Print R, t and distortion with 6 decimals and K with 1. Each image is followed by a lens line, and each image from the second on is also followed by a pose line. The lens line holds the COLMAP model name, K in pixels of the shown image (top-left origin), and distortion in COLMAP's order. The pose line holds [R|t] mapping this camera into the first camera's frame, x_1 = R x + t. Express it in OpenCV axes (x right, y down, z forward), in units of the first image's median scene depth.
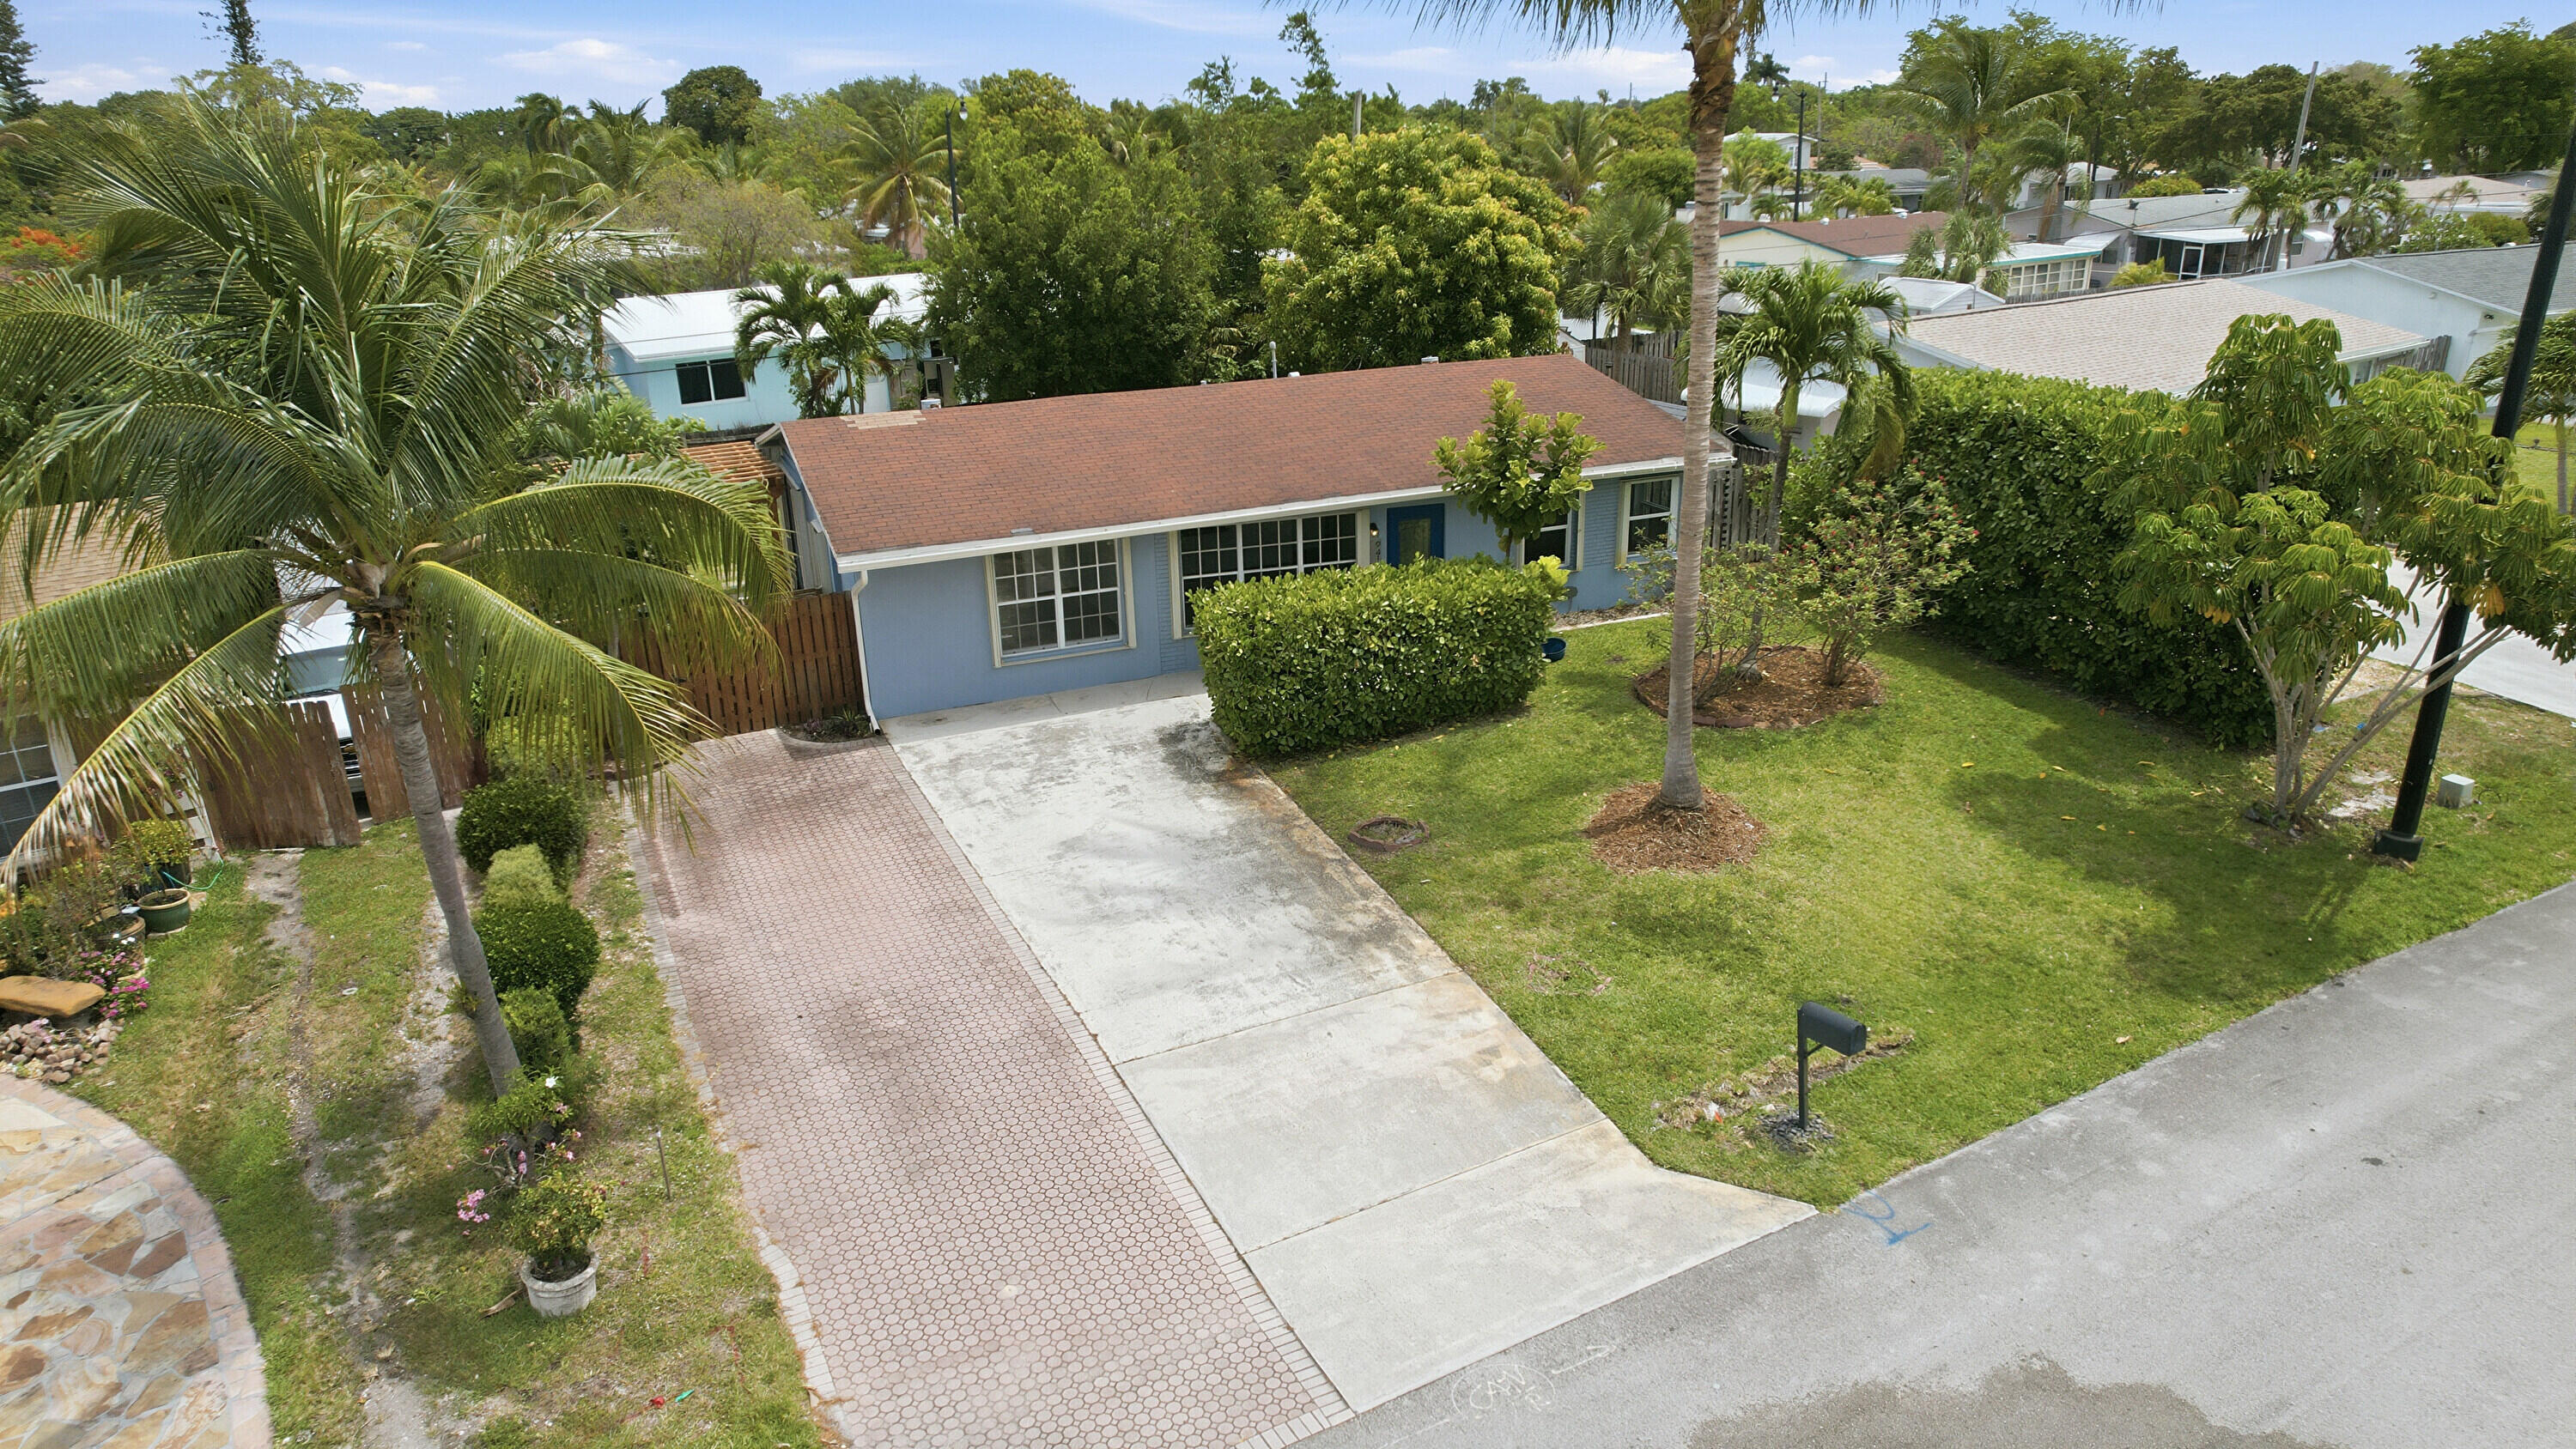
lens RADIAL K [[1641.2, 0, 1298.3], [0, 1641.2, 726.4], [0, 0, 1]] dist [-0.071494, 0.067596]
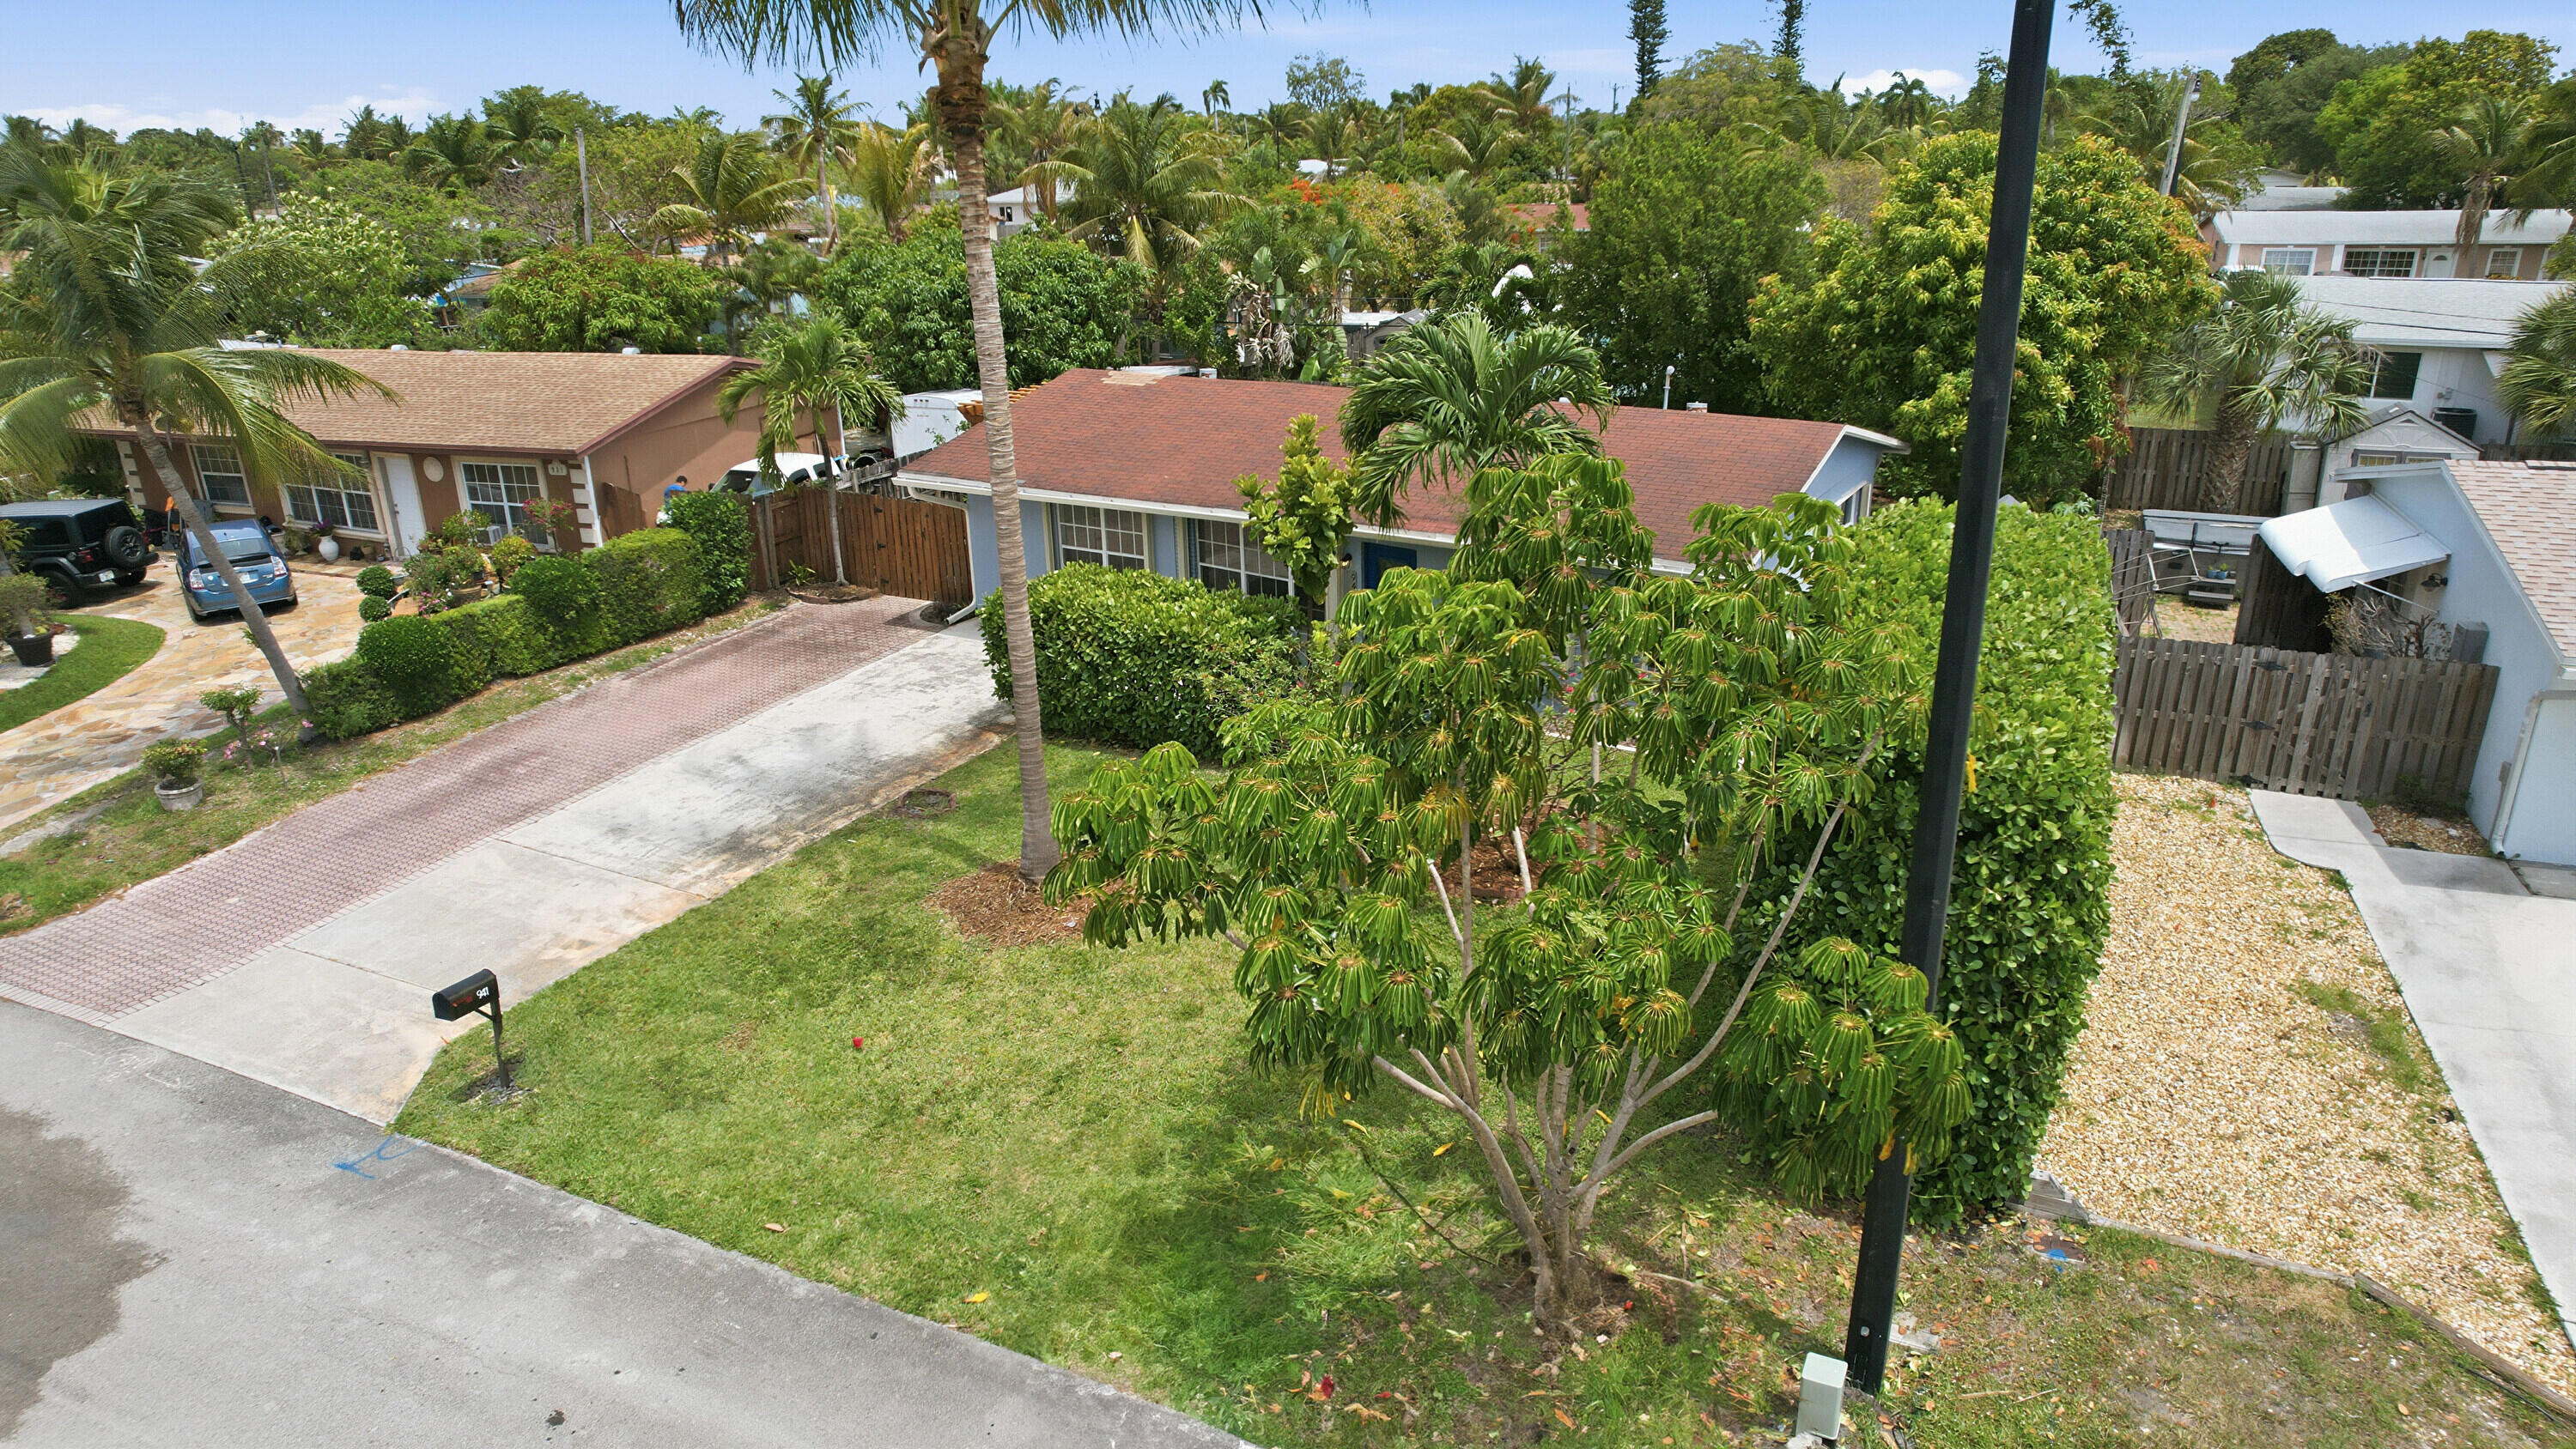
lens RADIAL K [[1641.2, 0, 1298.3], [0, 1641.2, 726.4], [0, 0, 1]] dist [-0.071494, 0.067596]
pose [[0.578512, 0.290968, -0.762012, 0.900108], [-0.275568, 0.949002, 0.153160, -0.192601], [0.767715, 0.121381, 0.629190, 0.458841]]
